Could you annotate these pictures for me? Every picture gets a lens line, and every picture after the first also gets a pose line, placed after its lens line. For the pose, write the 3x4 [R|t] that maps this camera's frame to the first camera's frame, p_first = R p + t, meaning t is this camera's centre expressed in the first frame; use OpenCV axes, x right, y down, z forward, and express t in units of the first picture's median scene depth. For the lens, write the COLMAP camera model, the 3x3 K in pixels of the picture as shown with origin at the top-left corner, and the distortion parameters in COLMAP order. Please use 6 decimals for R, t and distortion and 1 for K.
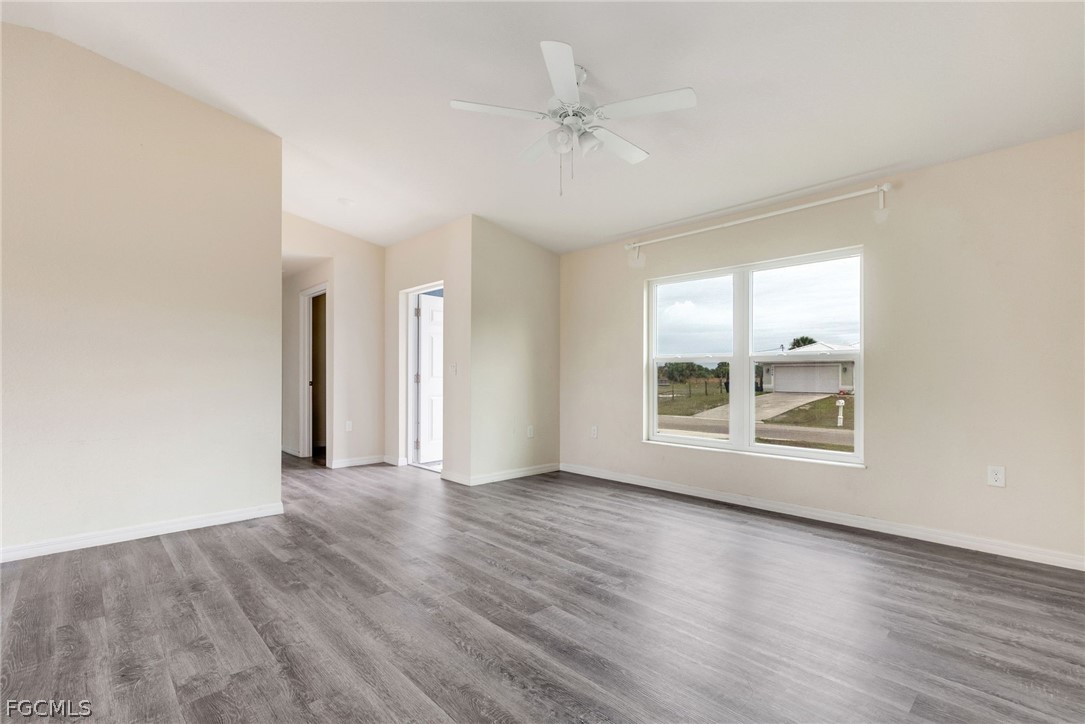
lens RADIAL K [[498.8, 0, 540.9], [0, 498.8, 365.2], [0, 0, 1]] dist [-0.008647, 0.002773]
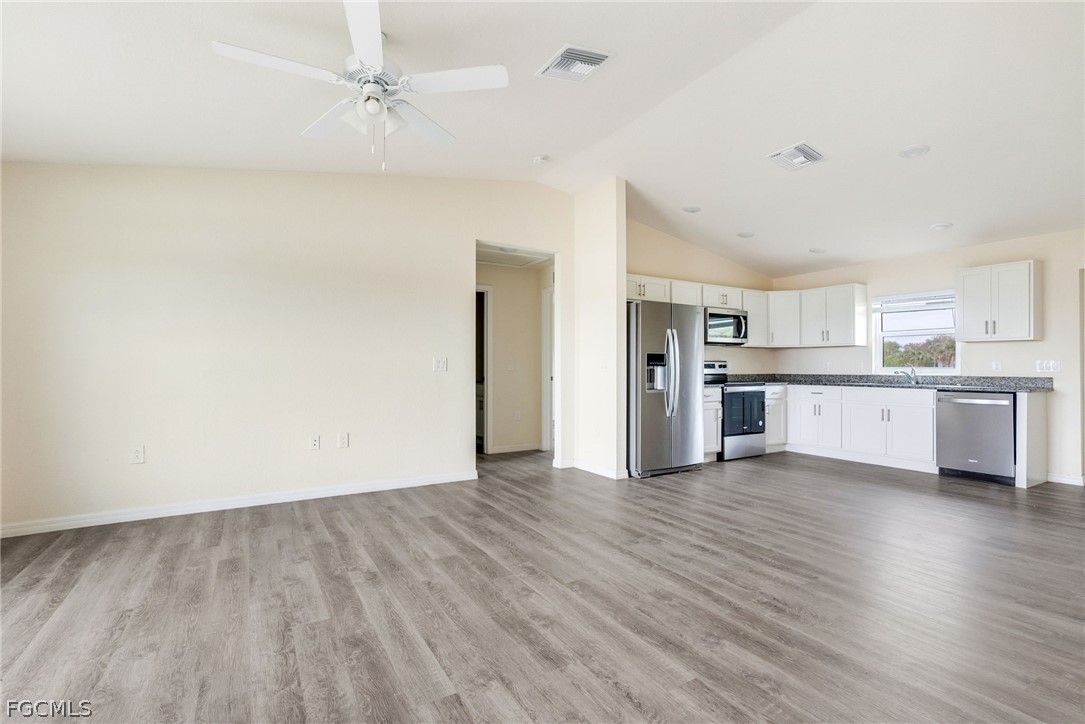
lens RADIAL K [[498.8, 0, 544.8], [0, 498.8, 364.0], [0, 0, 1]] dist [-0.008647, 0.002773]
pose [[-0.977946, -0.001517, 0.208850, -0.440109], [-0.007176, 0.999627, -0.026341, 0.021918], [-0.208733, -0.027259, -0.977593, 1.882917]]
